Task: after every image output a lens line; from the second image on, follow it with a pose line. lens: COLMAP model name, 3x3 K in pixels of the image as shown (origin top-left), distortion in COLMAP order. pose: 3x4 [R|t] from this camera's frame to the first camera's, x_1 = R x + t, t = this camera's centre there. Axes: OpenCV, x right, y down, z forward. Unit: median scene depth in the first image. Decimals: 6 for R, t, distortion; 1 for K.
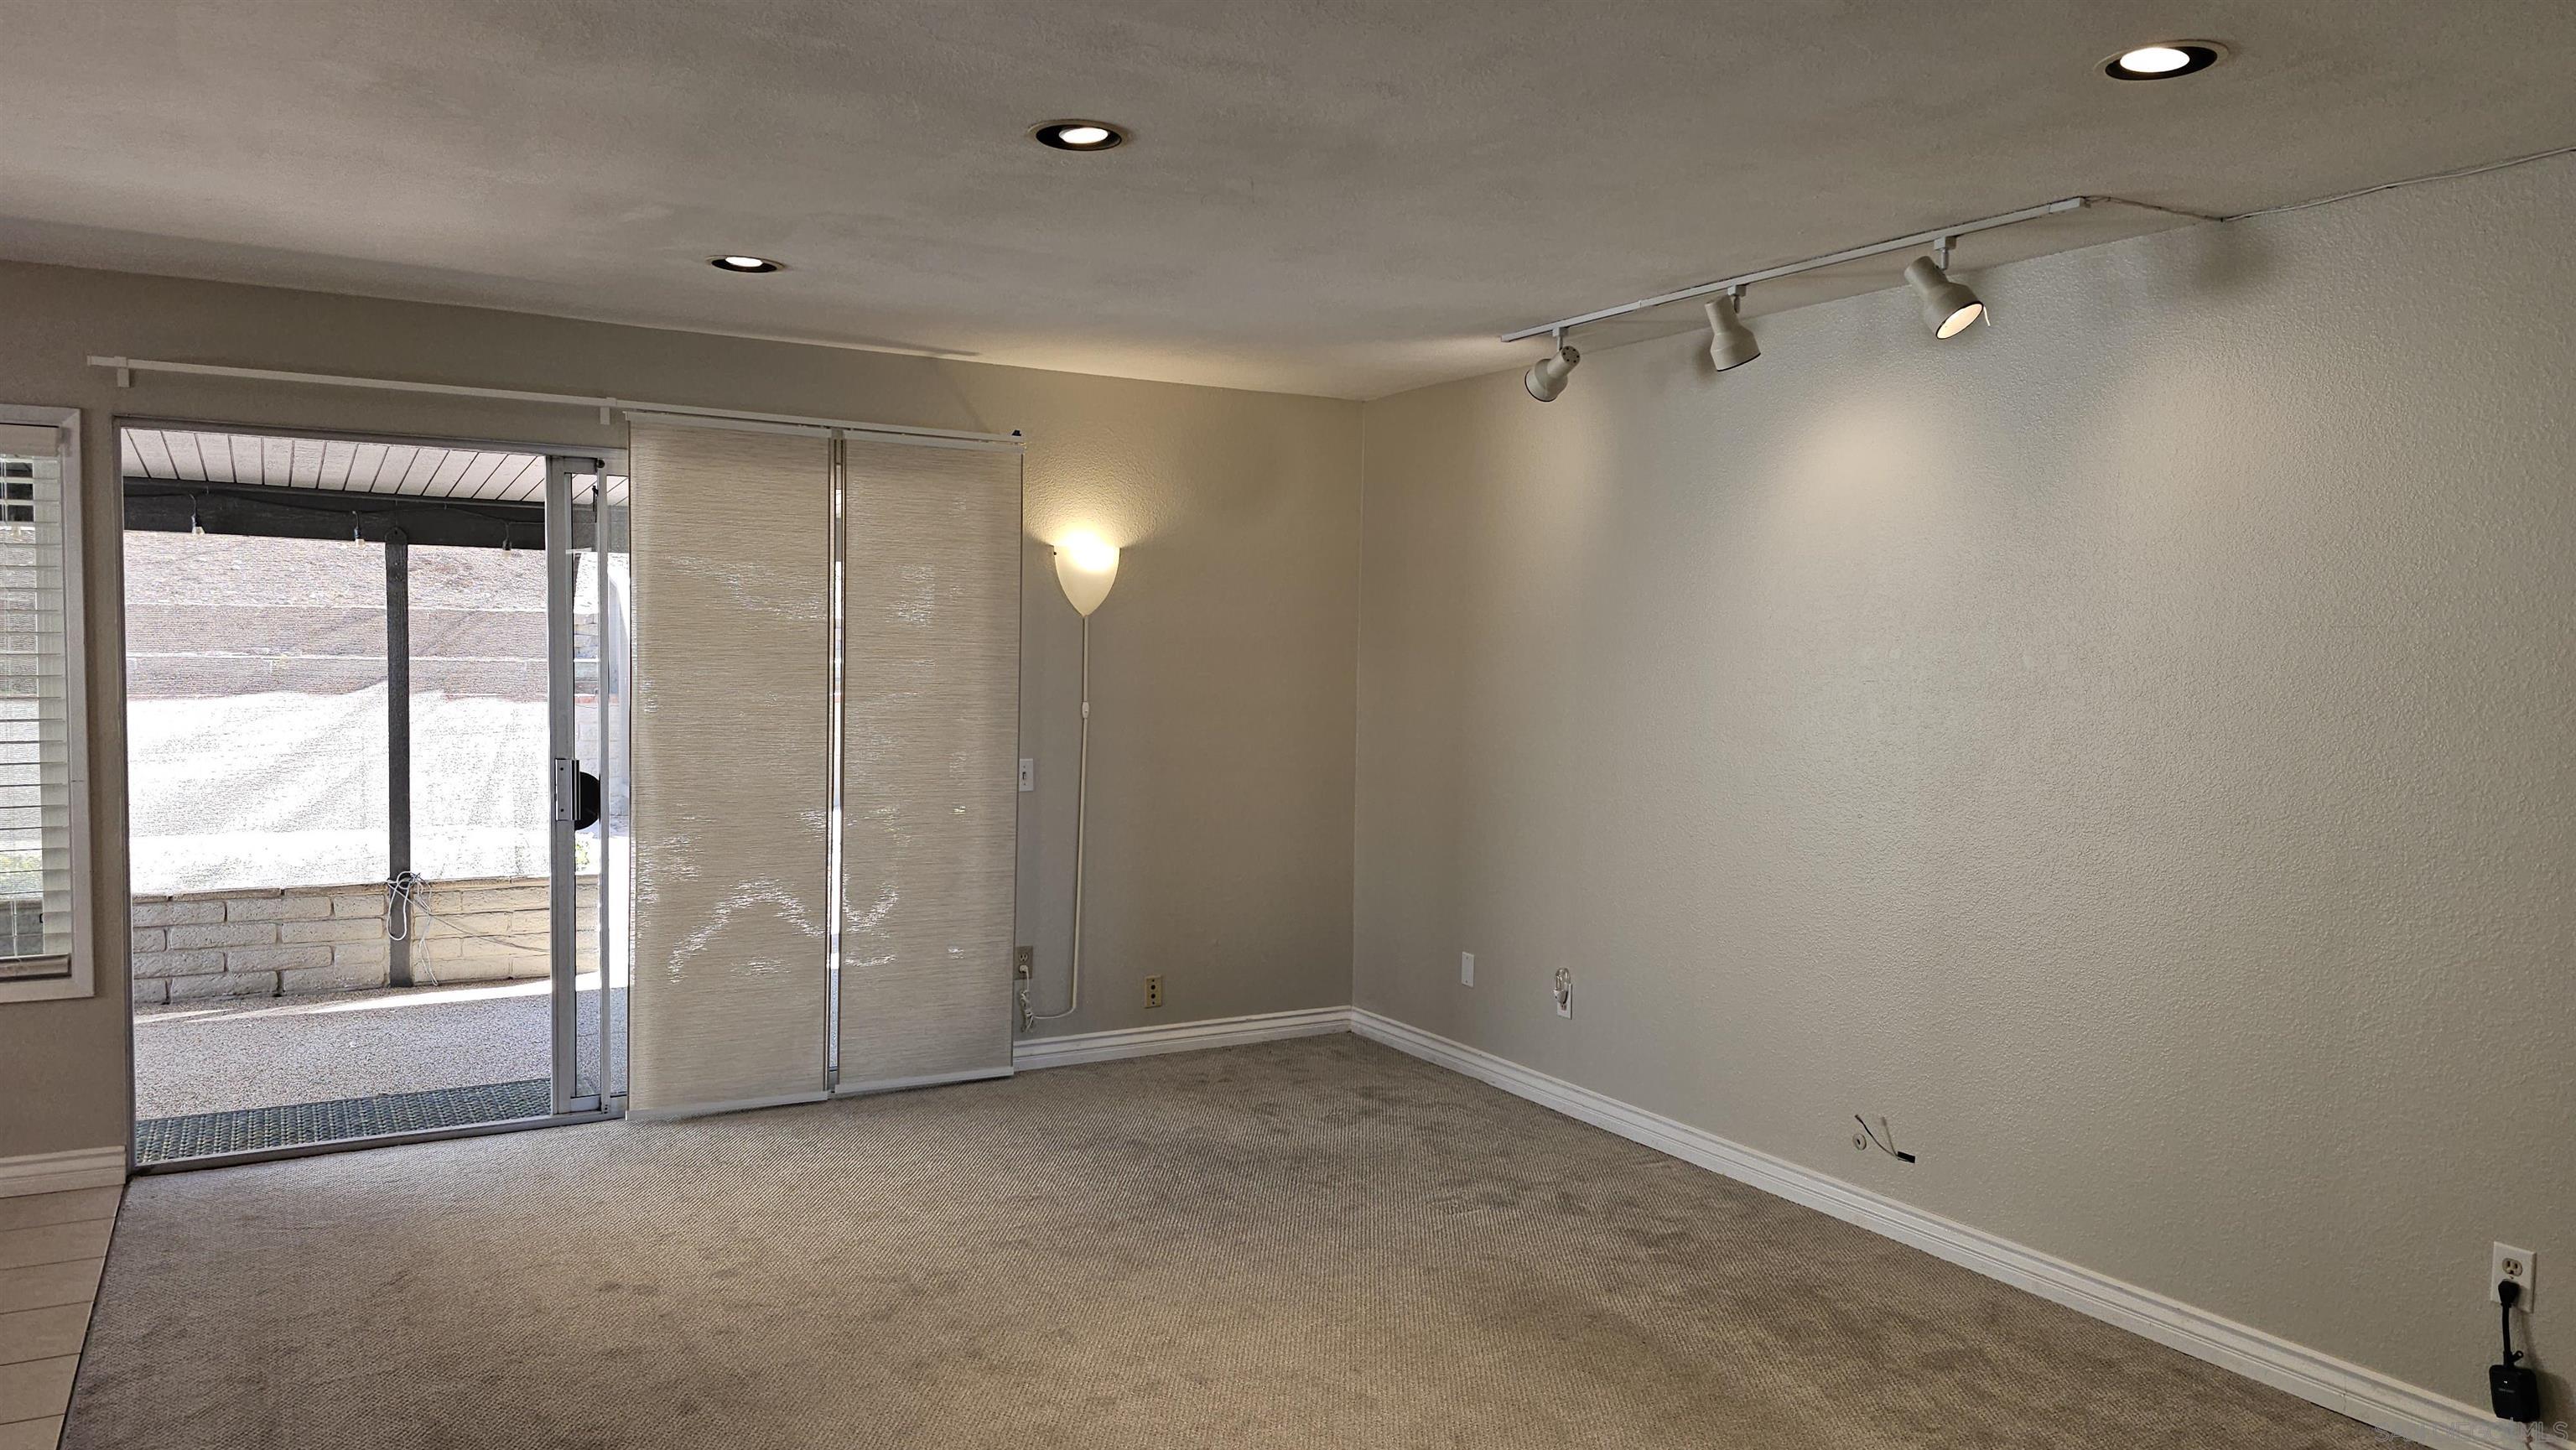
lens RADIAL K [[1731.9, 0, 1293.8], [0, 1731.9, 729.8], [0, 0, 1]] dist [0.047223, -0.005708]
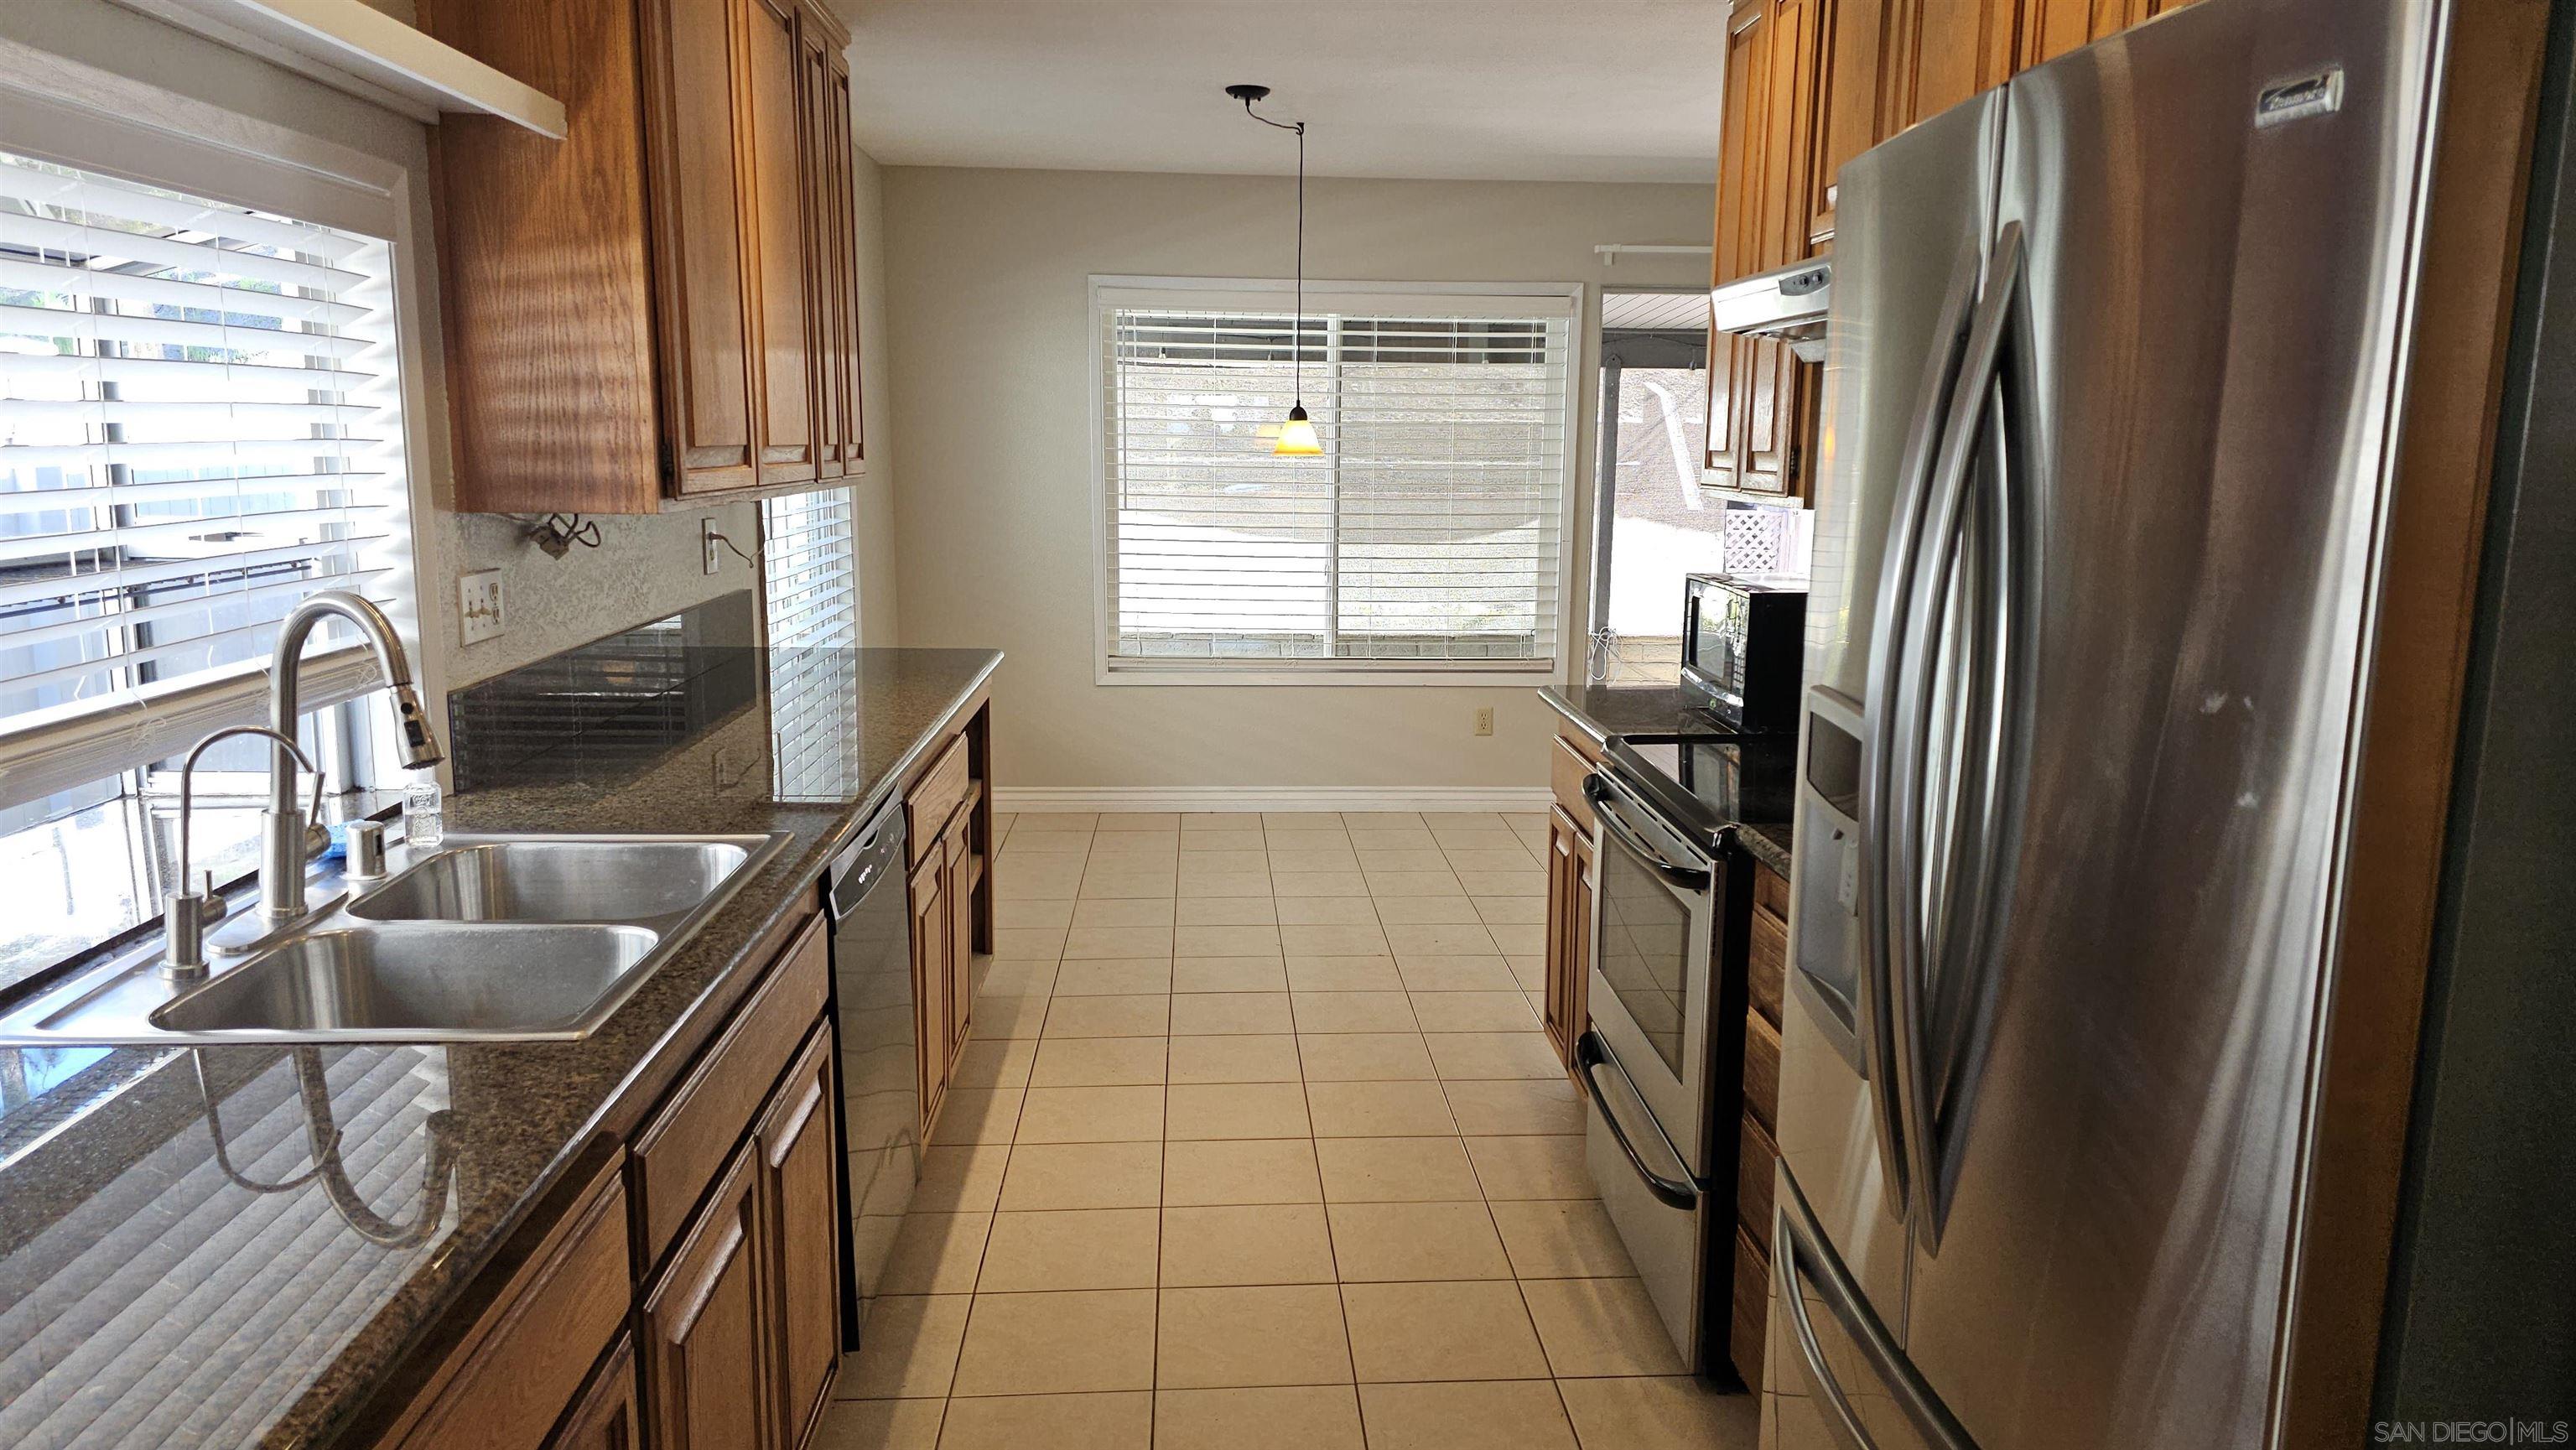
lens RADIAL K [[1731.9, 0, 1283.0], [0, 1731.9, 736.2], [0, 0, 1]] dist [0.047223, -0.005708]
pose [[0.887419, 0.066102, -0.456200, -0.224759], [-0.014851, 0.993251, 0.115030, 0.028642], [0.460724, -0.095305, 0.882411, -0.413150]]
